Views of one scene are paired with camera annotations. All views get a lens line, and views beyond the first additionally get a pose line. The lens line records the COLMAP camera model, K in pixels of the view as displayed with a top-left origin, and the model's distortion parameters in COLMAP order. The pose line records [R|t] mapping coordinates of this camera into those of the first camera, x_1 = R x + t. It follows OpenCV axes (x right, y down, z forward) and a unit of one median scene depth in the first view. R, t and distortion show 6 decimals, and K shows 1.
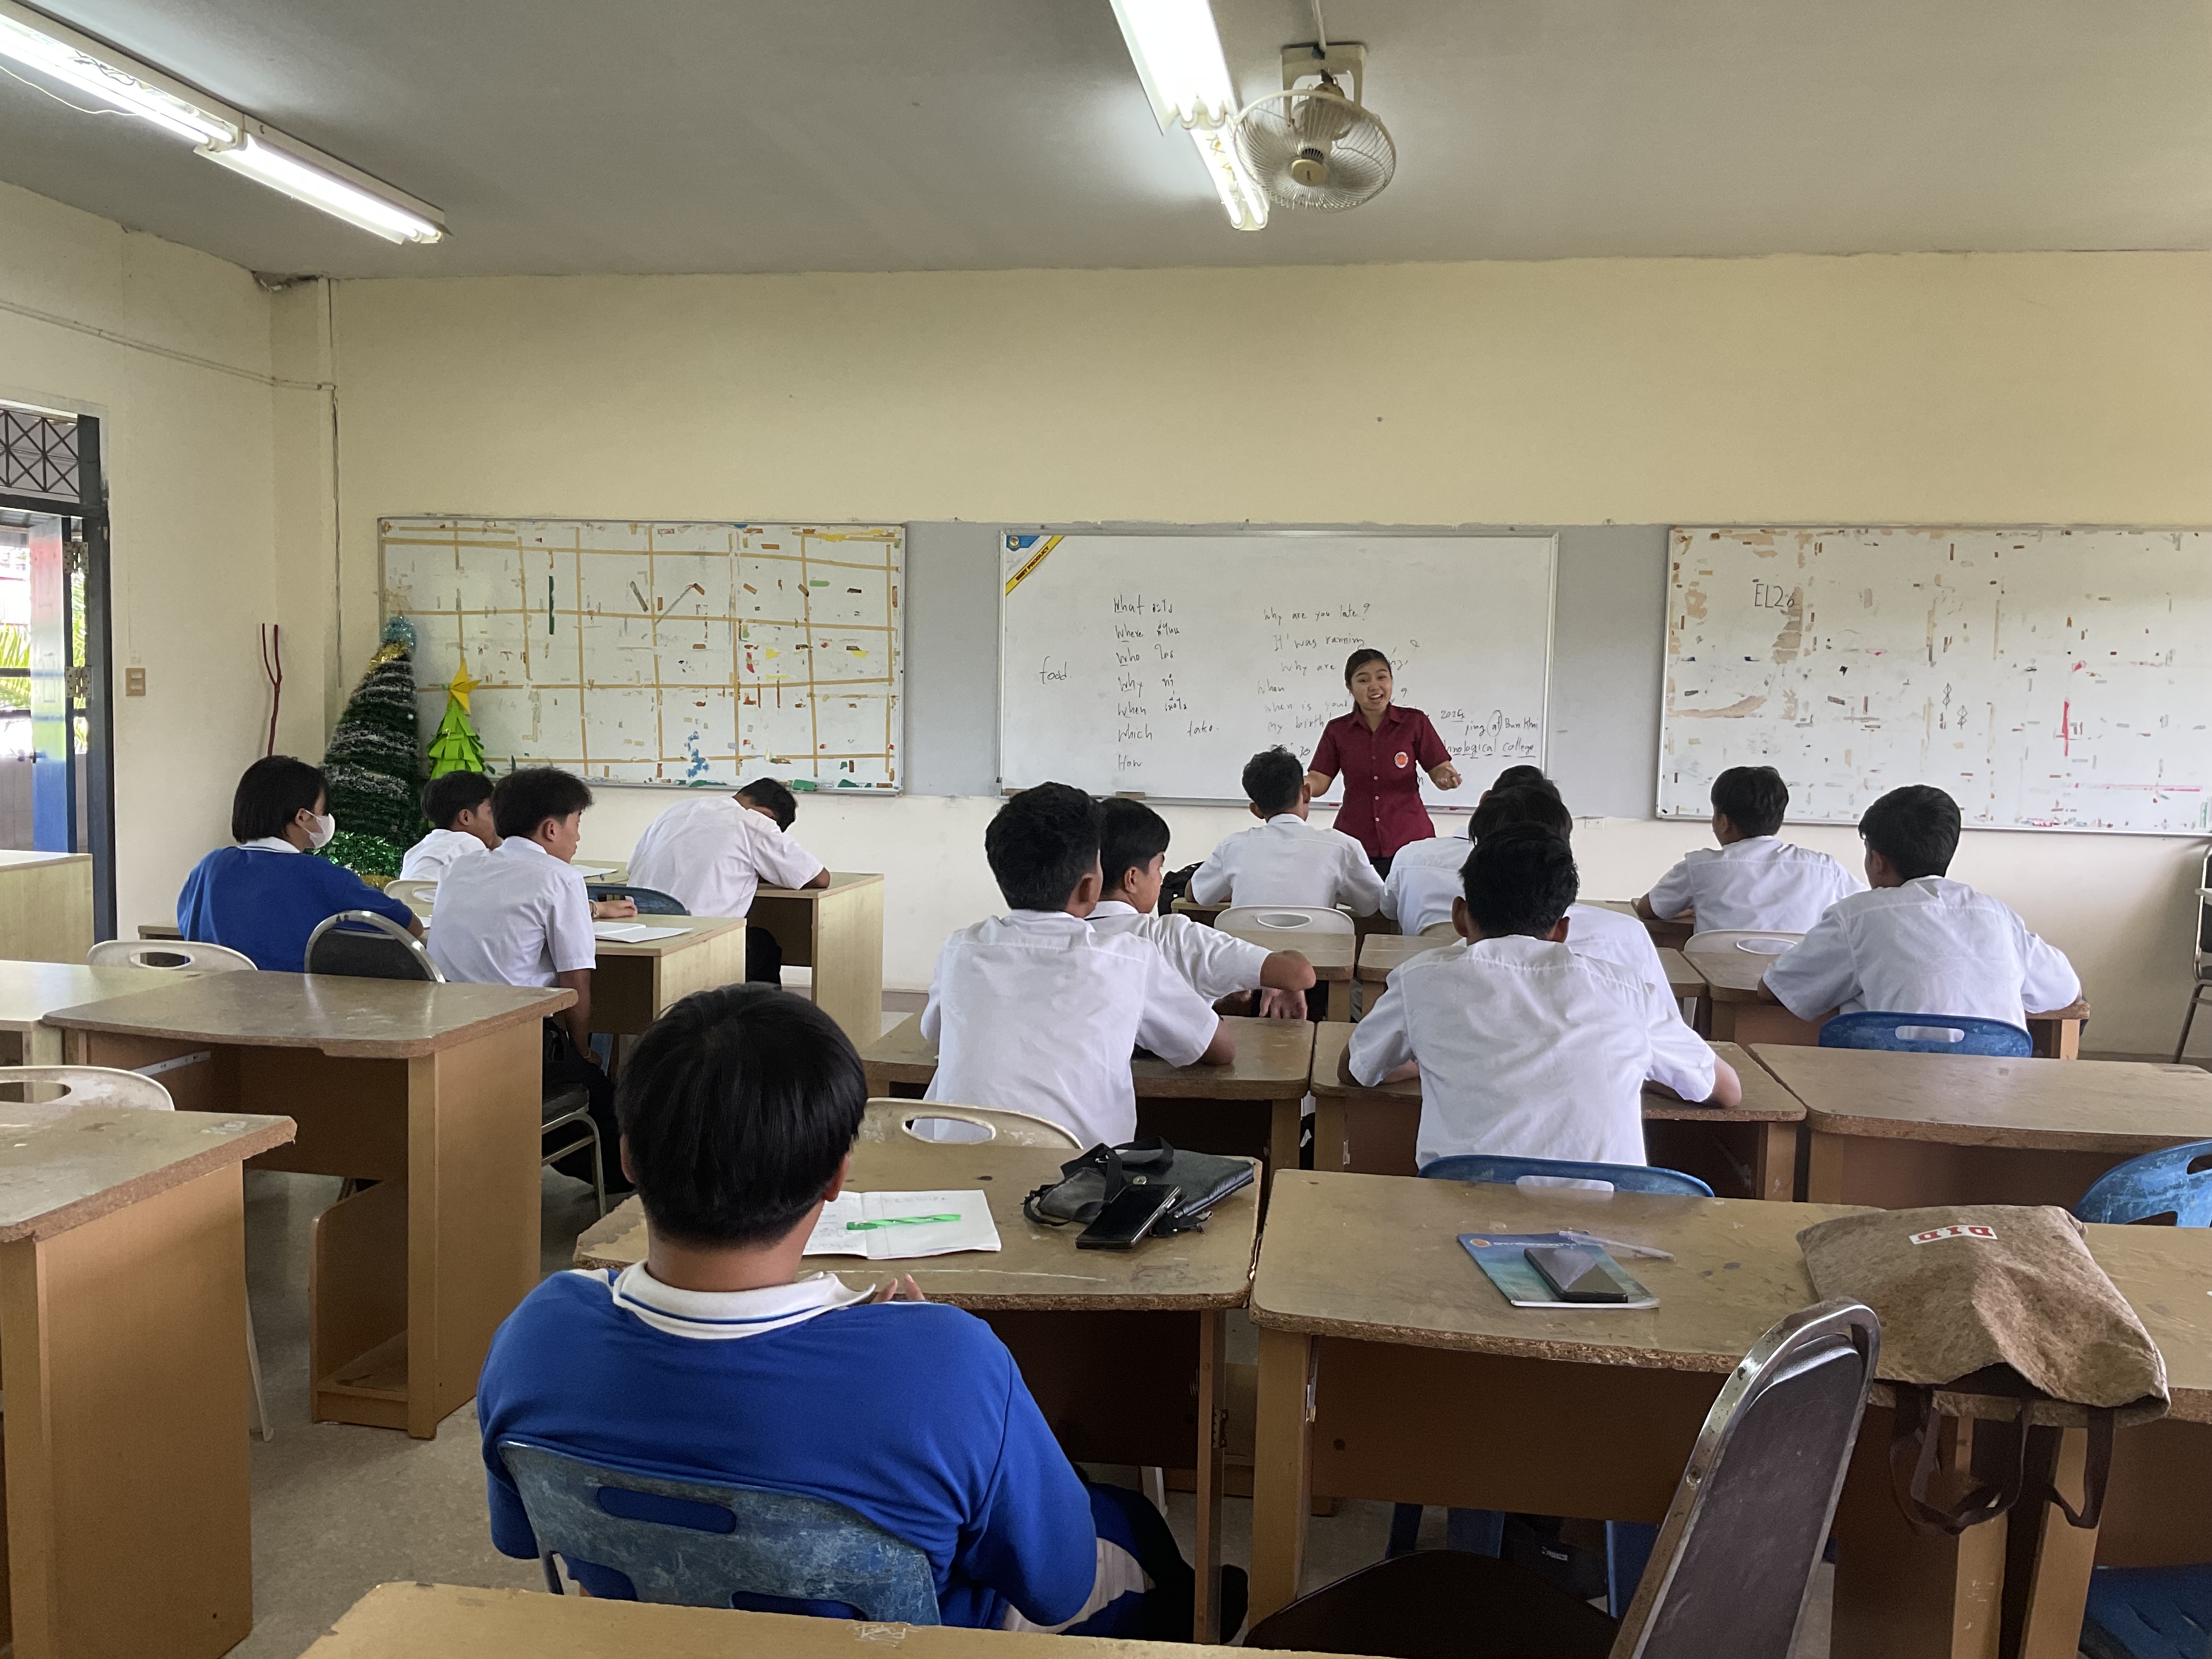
lens RADIAL K [[1817.4, 0, 1100.9], [0, 1817.4, 819.6], [0, 0, 1]] dist [0.119111, -0.241411]
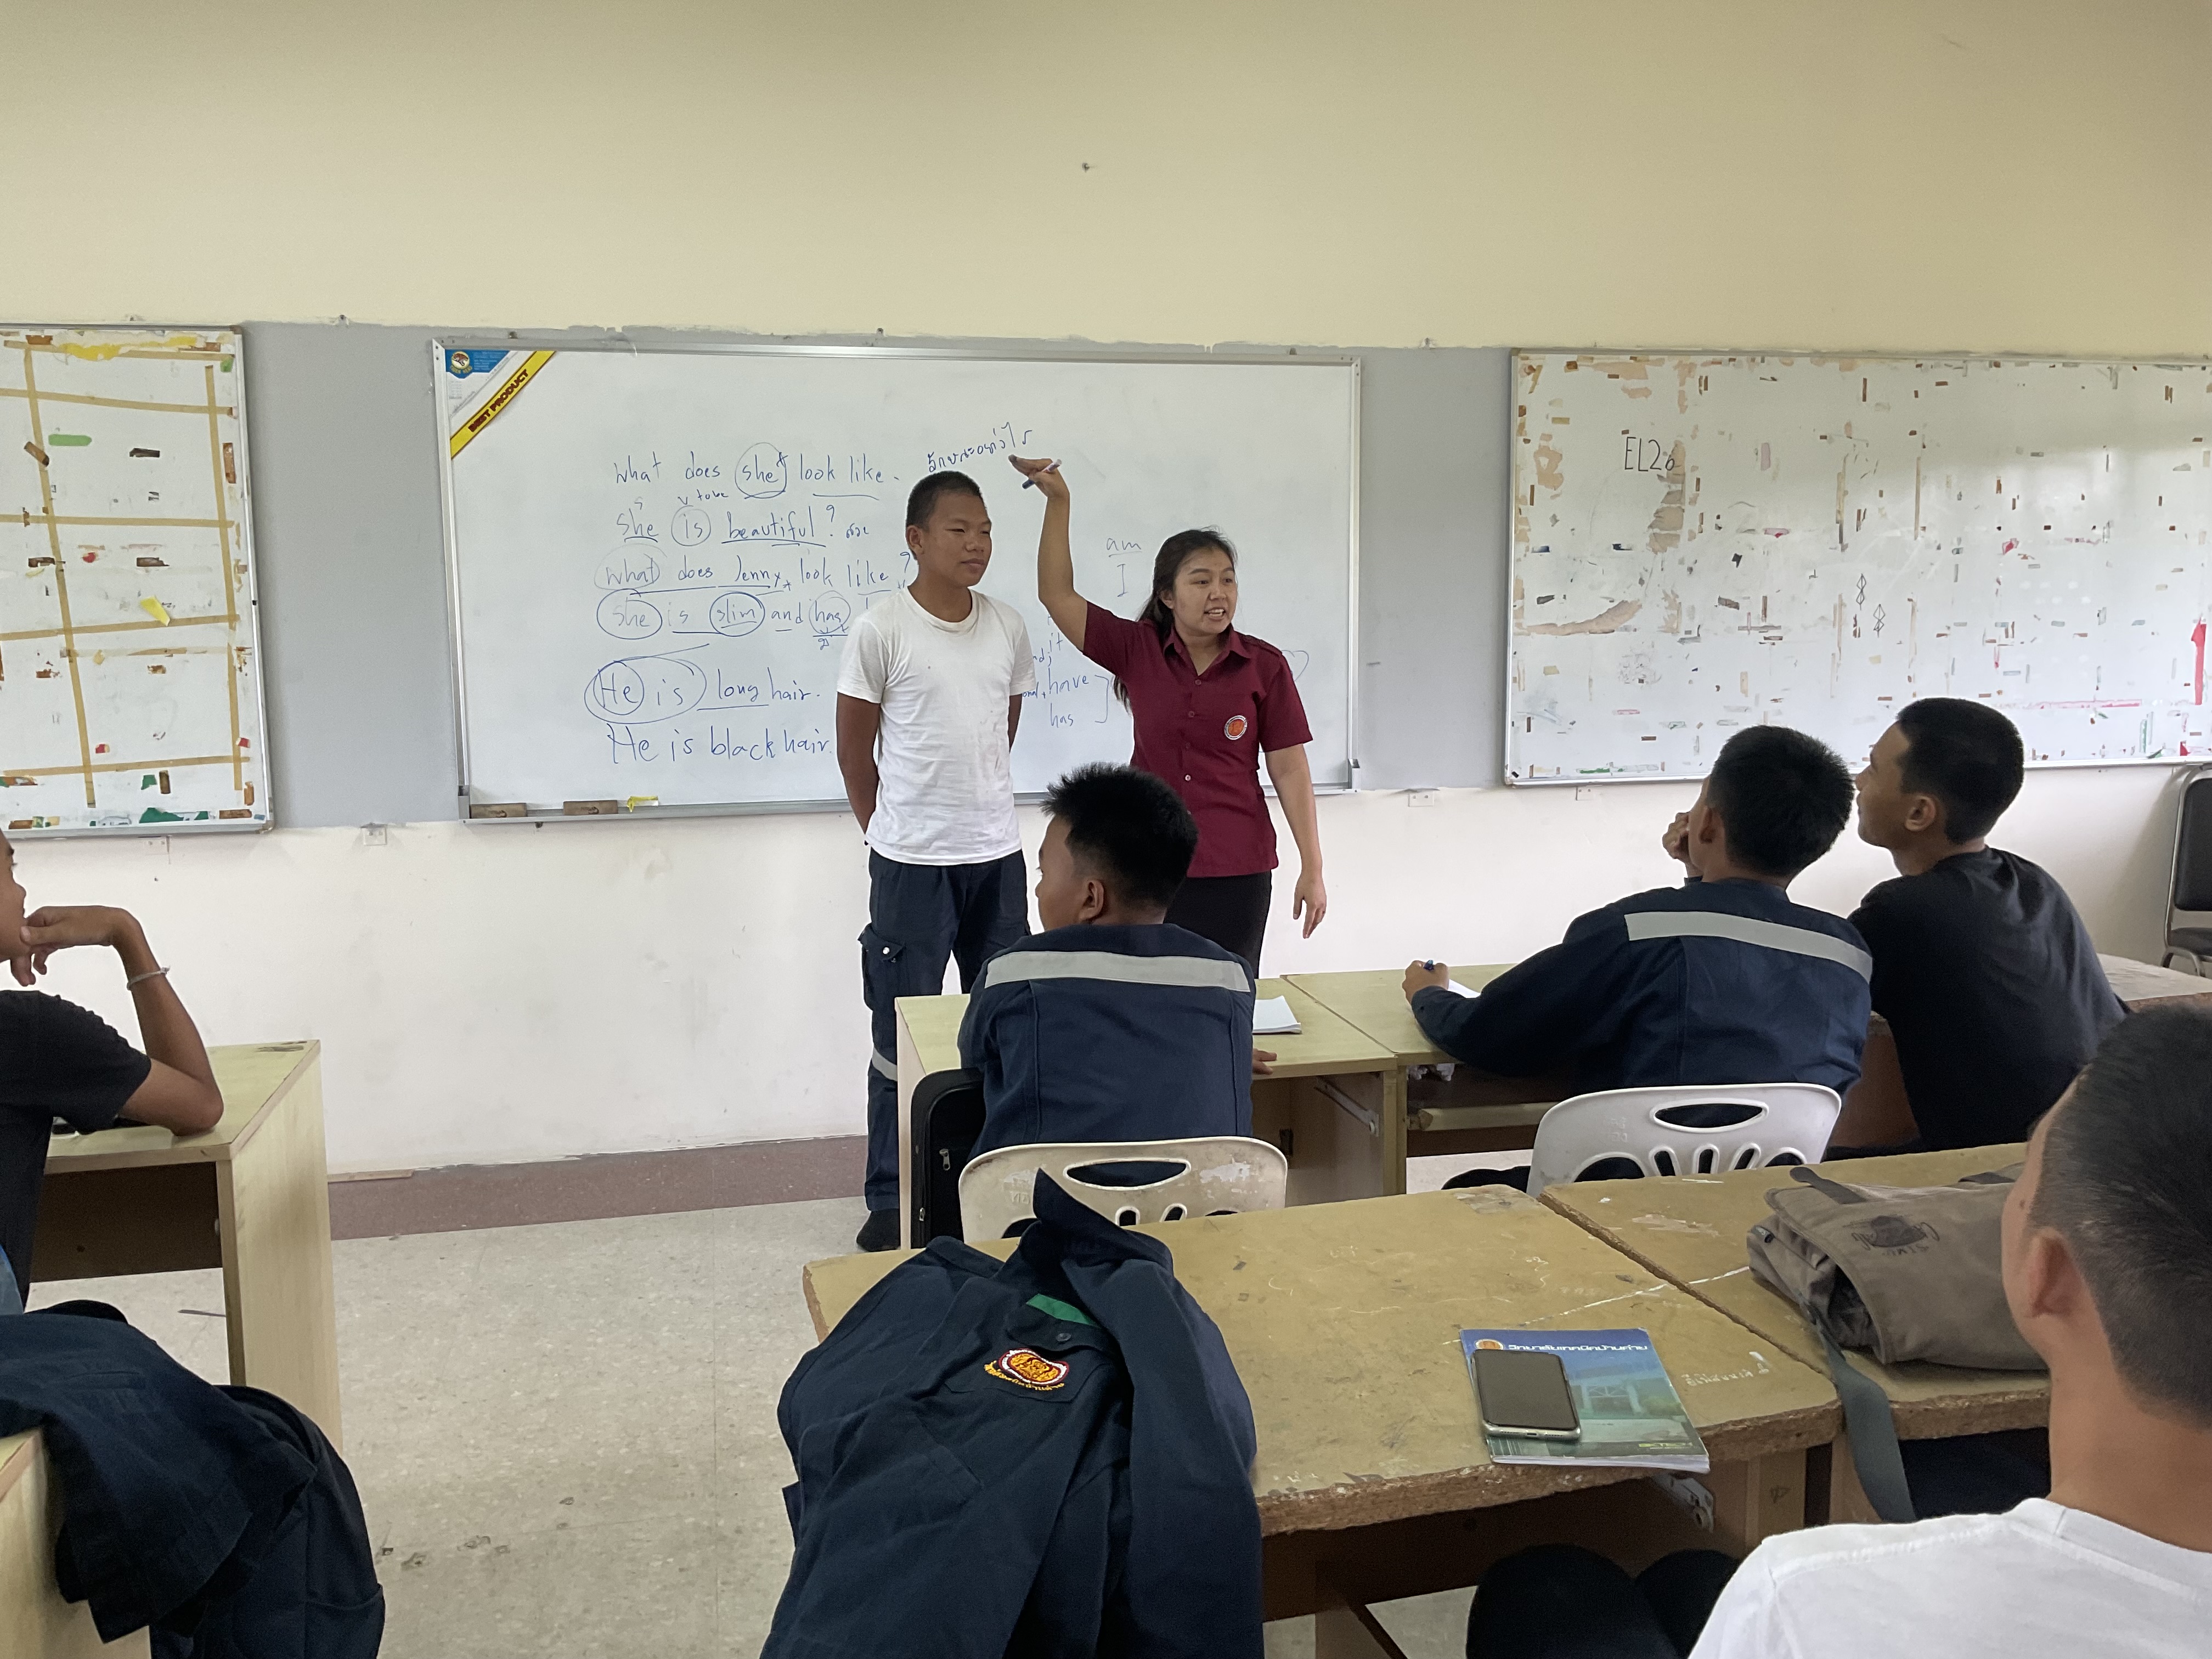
lens RADIAL K [[1817.4, 0, 1100.9], [0, 1817.4, 819.6], [0, 0, 1]] dist [0.119111, -0.241411]
pose [[0.928702, -0.075247, 0.363112, -0.080748], [0.058395, 0.996654, 0.057183, -0.034125], [-0.366200, -0.031901, 0.929989, 0.403596]]
